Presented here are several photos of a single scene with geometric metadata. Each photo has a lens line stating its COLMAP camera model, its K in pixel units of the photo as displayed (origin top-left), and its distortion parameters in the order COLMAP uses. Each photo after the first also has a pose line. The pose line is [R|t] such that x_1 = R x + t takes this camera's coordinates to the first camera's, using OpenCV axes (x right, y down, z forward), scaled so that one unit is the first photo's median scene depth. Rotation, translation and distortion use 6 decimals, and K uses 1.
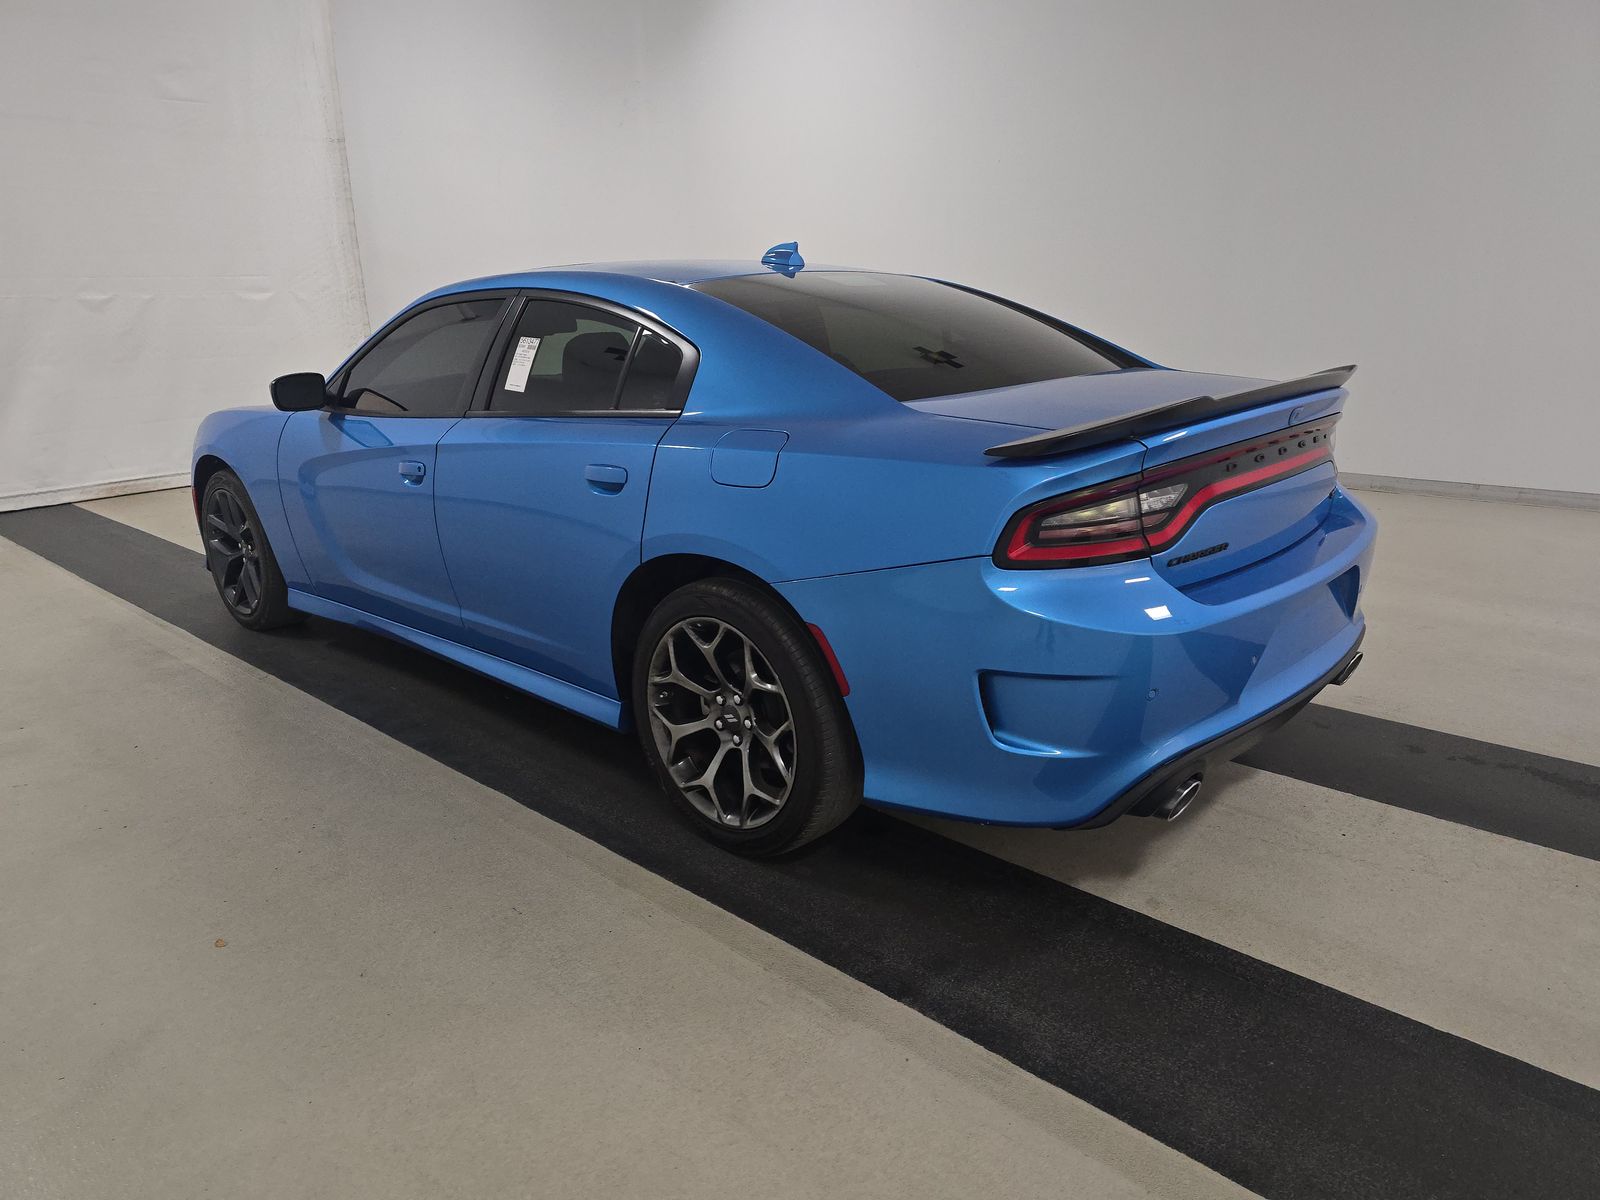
lens RADIAL K [[1071.0, 0, 800.0], [0, 1071.0, 600.0], [0, 0, 1]] dist [0.053017, -0.043307]
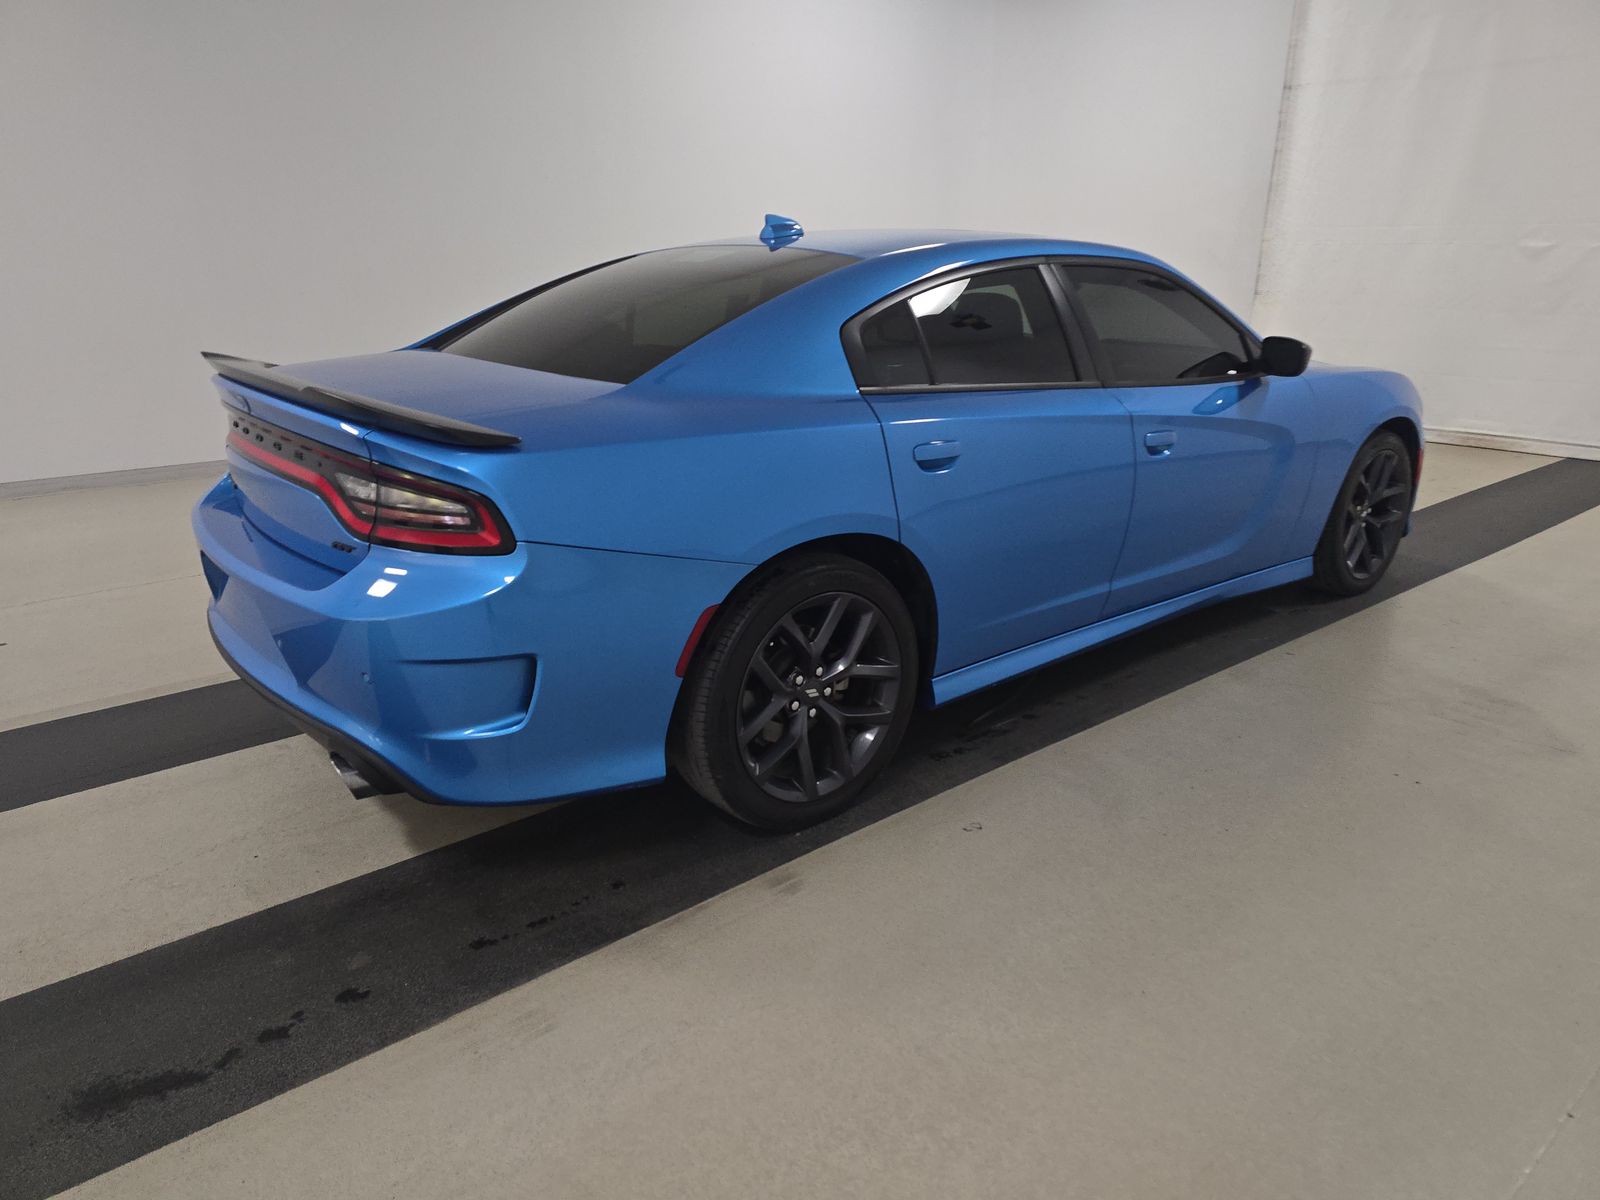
lens RADIAL K [[1071.0, 0, 800.0], [0, 1071.0, 600.0], [0, 0, 1]] dist [0.053017, -0.043307]
pose [[-0.145607, 0.327118, -0.933698, 1.017876], [-0.268257, 0.895347, 0.355516, -0.370851], [0.952280, 0.302237, -0.042617, 1.163263]]
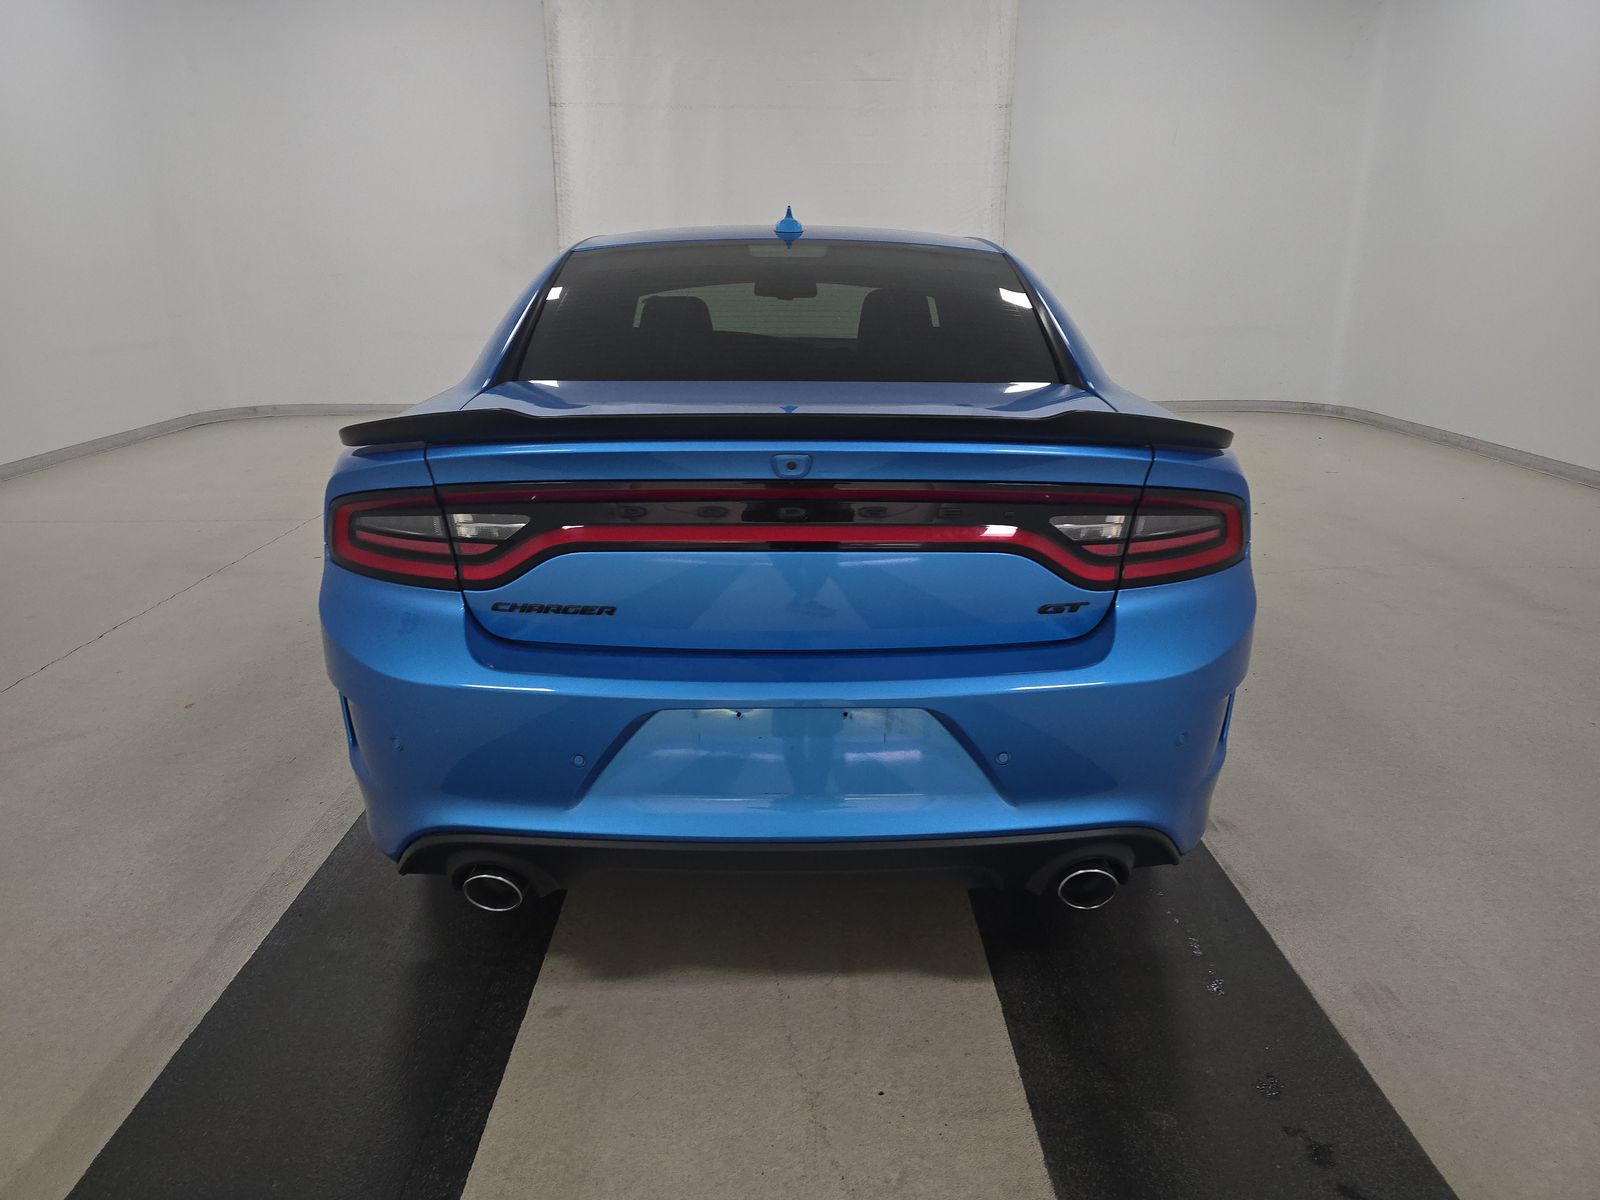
lens RADIAL K [[1071.0, 0, 800.0], [0, 1071.0, 600.0], [0, 0, 1]] dist [0.053017, -0.043307]
pose [[0.687063, 0.242408, -0.684970, 0.694276], [-0.217984, 0.968051, 0.123939, -0.125016], [0.693129, 0.064159, 0.717952, 0.374250]]
